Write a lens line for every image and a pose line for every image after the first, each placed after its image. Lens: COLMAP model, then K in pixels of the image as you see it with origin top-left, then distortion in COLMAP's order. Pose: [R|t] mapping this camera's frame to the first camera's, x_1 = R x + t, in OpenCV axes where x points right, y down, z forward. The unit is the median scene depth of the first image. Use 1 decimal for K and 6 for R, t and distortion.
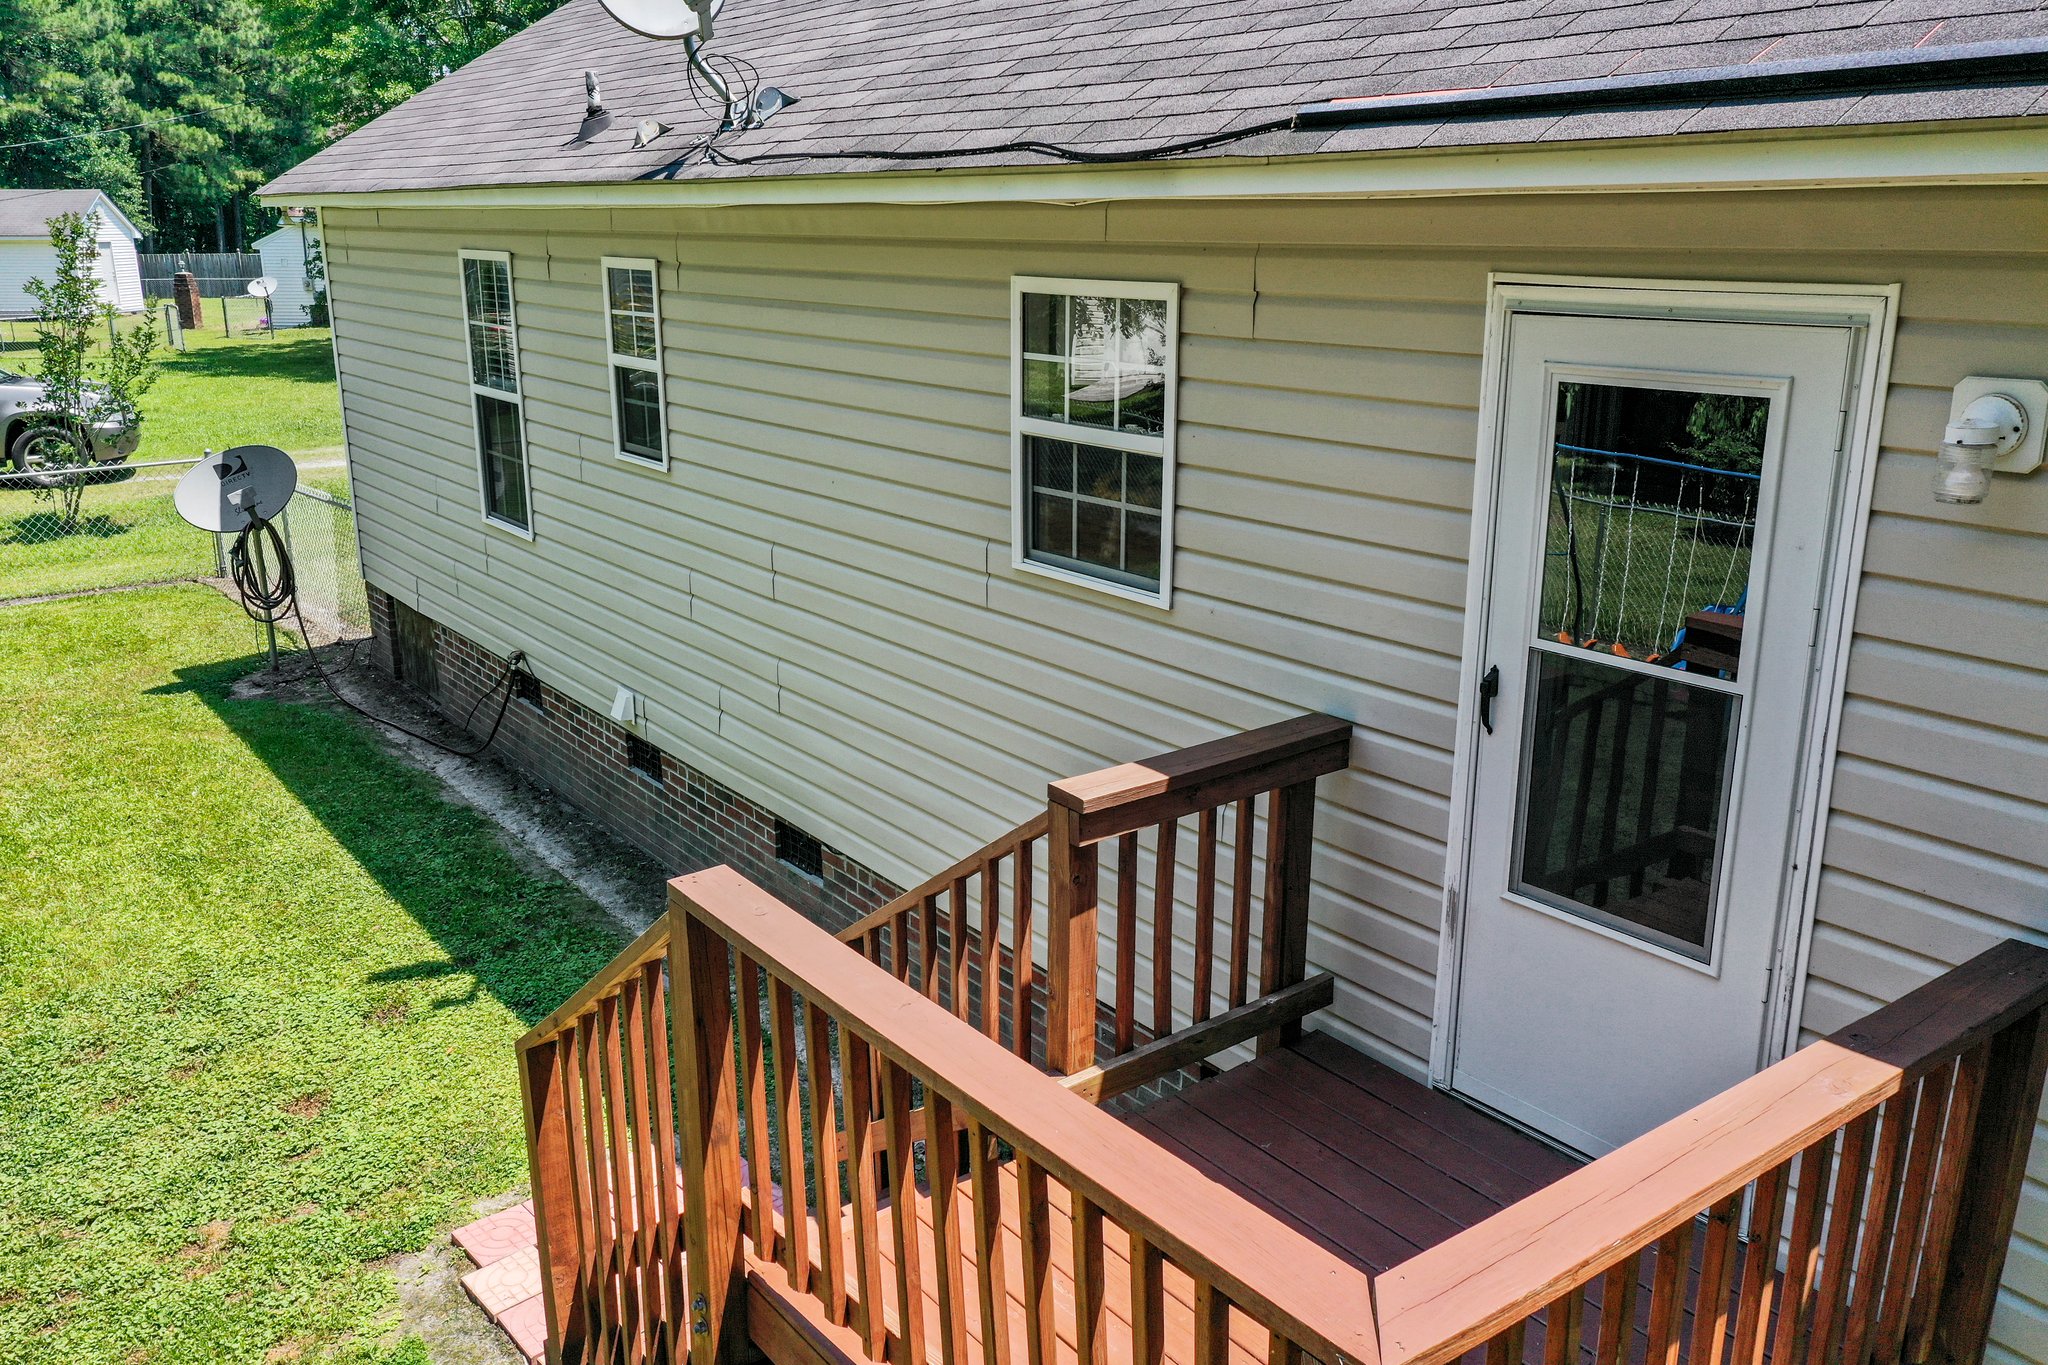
lens RADIAL K [[1633.9, 0, 1025.0], [0, 1633.9, 701.3], [0, 0, 1]] dist [0.017362, 0.004483]
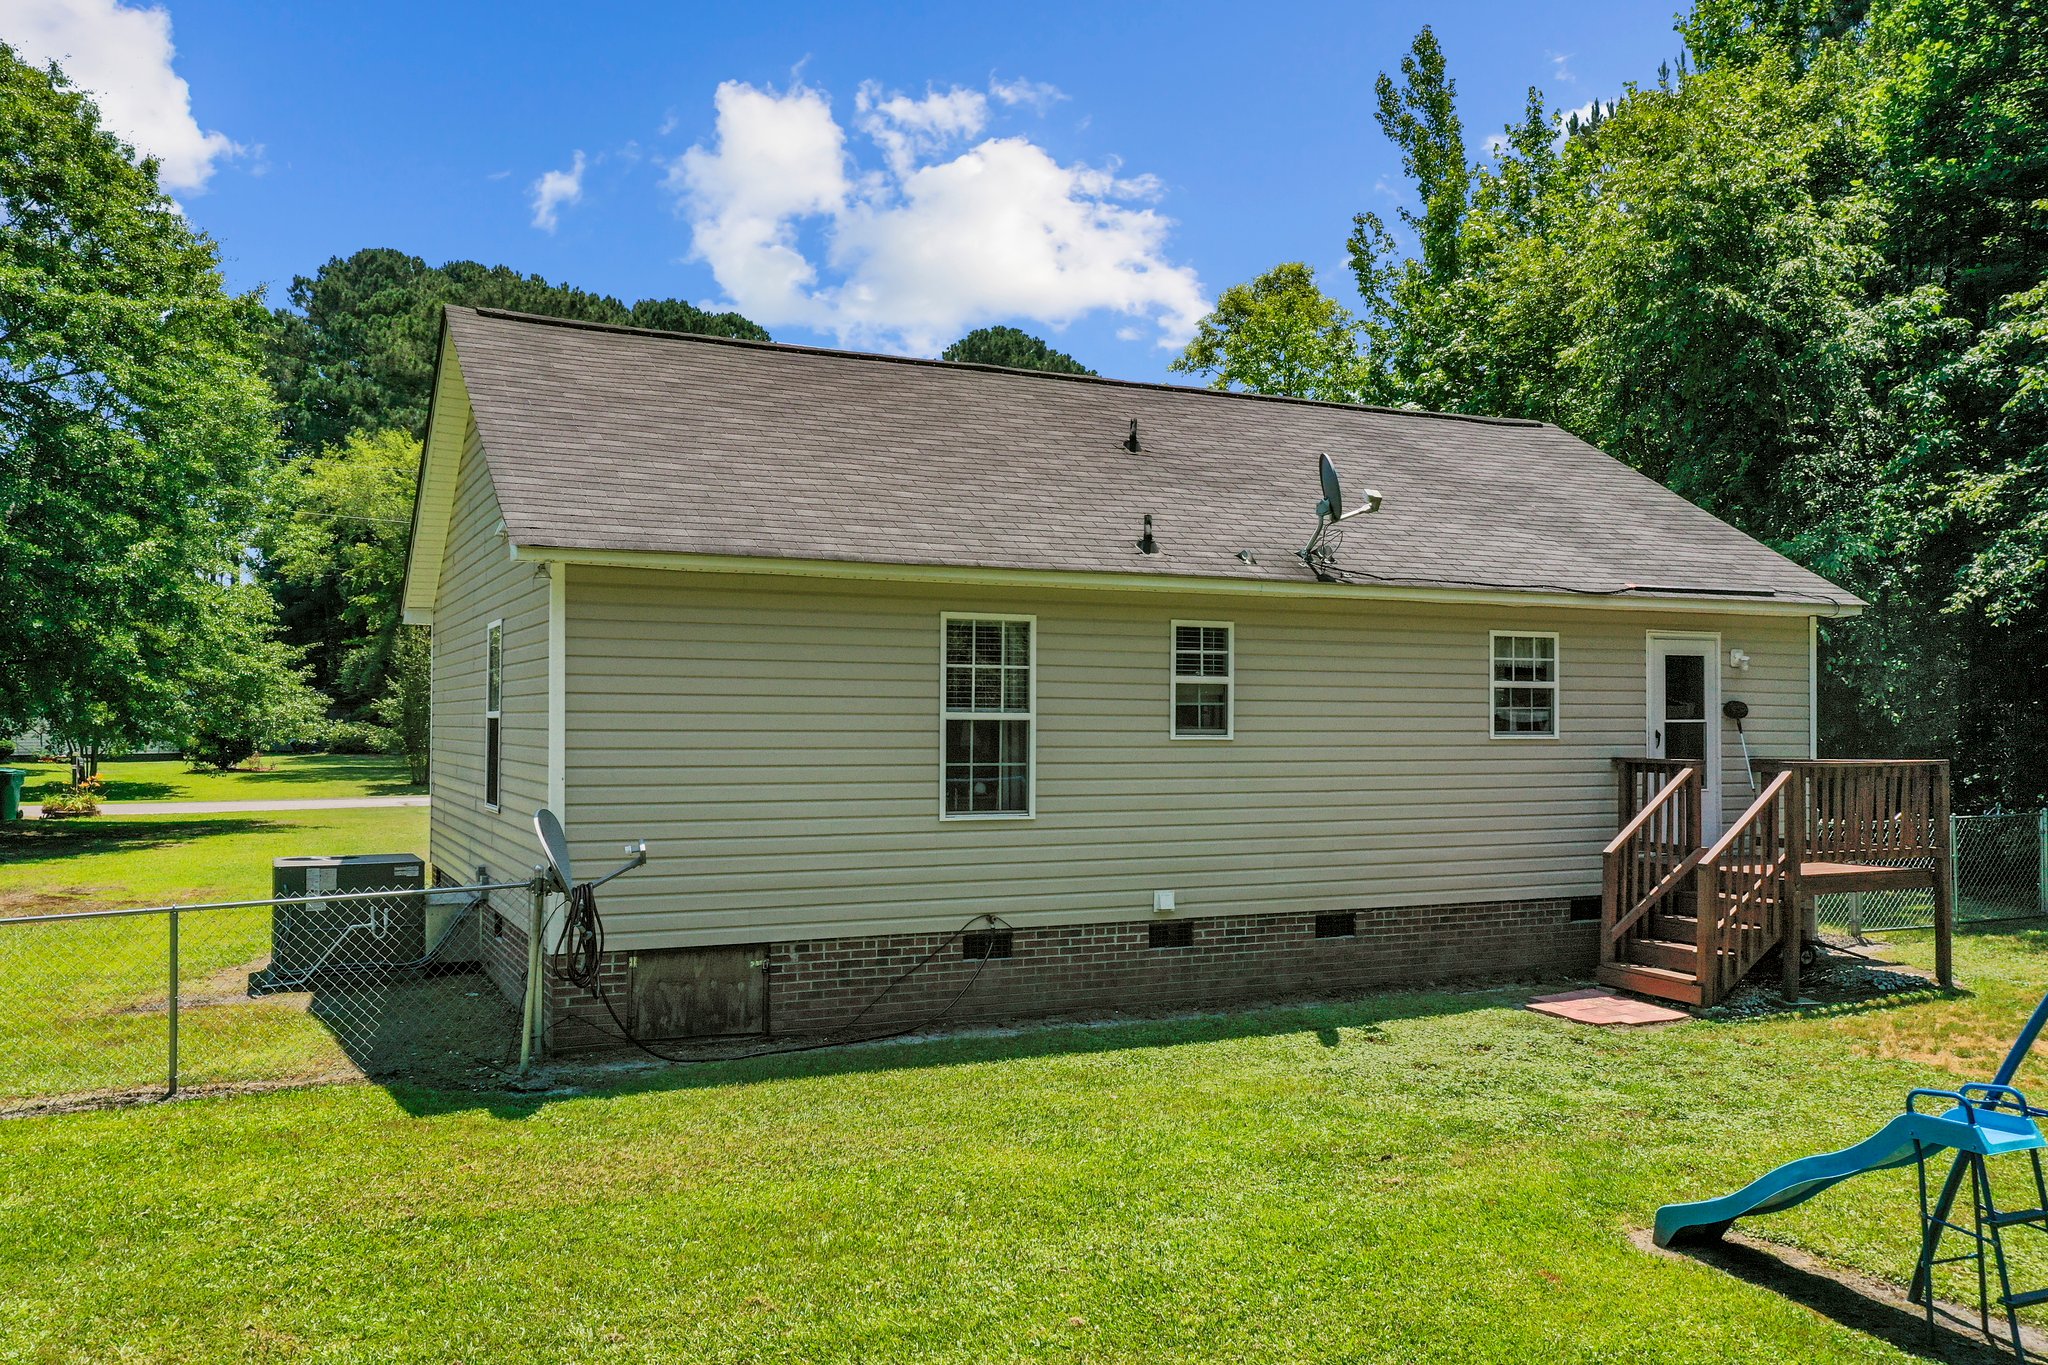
lens RADIAL K [[1633.9, 0, 1025.0], [0, 1633.9, 701.3], [0, 0, 1]] dist [0.017362, 0.004483]
pose [[0.207578, 0.007473, 0.978190, -2.836578], [0.273977, 0.959505, -0.065469, -0.180456], [-0.939068, 0.281591, 0.197125, 1.224748]]
